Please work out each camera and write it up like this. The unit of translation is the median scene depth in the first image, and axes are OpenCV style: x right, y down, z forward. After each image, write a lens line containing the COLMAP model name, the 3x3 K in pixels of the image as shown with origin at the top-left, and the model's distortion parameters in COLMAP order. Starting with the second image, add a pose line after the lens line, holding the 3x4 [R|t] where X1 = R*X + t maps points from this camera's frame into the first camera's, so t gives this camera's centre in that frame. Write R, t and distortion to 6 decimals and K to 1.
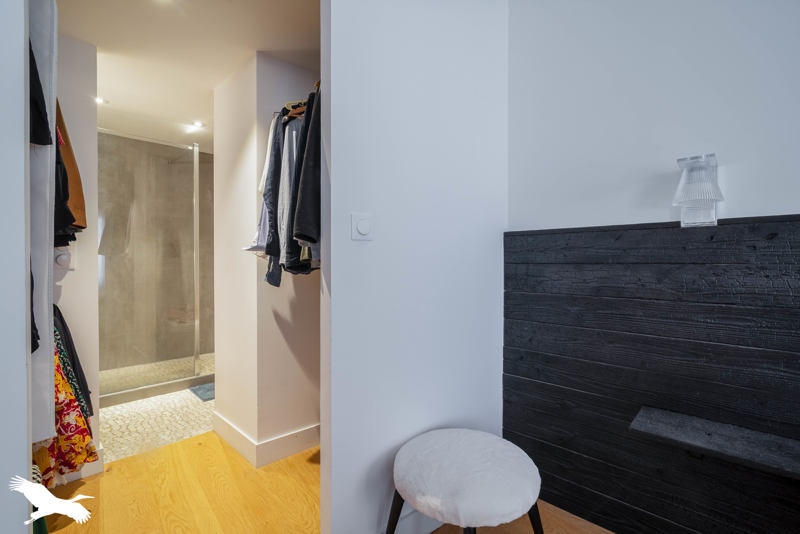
lens RADIAL K [[368.2, 0, 395.6], [0, 368.2, 267.2], [0, 0, 1]] dist [0.000623, 0.000769]
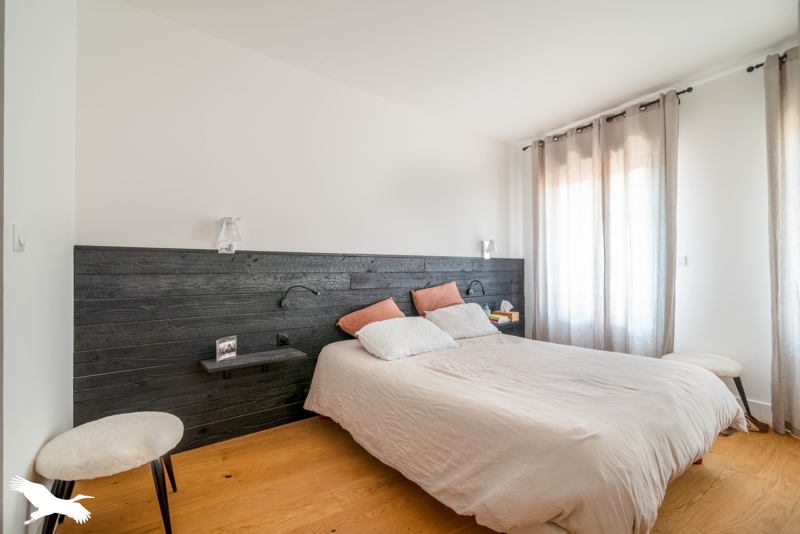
lens RADIAL K [[368.2, 0, 399.5], [0, 368.2, 269.0], [0, 0, 1]] dist [0.000623, 0.000769]
pose [[0.135271, 0.004544, 0.990798, -0.783563], [0.017787, 0.999817, -0.007014, -0.002651], [-0.990649, 0.018572, 0.135165, -0.097514]]
